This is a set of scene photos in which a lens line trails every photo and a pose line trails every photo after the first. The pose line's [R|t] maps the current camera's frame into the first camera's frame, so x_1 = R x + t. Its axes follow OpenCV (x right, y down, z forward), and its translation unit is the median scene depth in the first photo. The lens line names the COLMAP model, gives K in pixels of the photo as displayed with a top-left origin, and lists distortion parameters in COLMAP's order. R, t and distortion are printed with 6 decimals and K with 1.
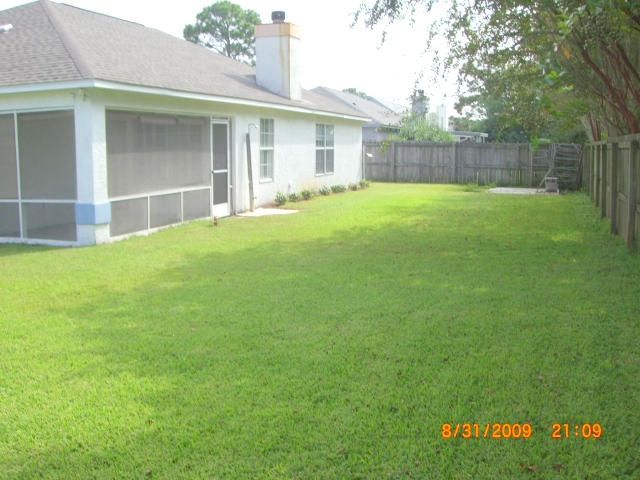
lens RADIAL K [[704.4, 0, 311.2], [0, 704.4, 240.6], [0, 0, 1]] dist [-0.253259, 0.304689]
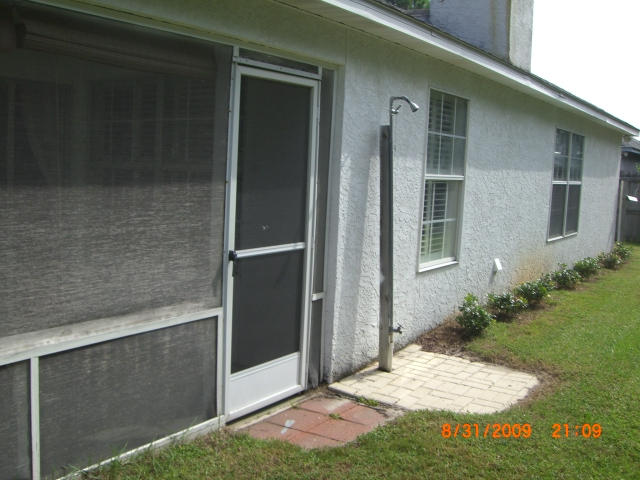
lens RADIAL K [[704.4, 0, 311.2], [0, 704.4, 240.6], [0, 0, 1]] dist [-0.253259, 0.304689]
pose [[0.966098, 0.073129, -0.247601, -0.017571], [-0.080936, 0.996488, -0.021484, -0.038934], [0.245160, 0.040796, 0.968624, 0.289226]]
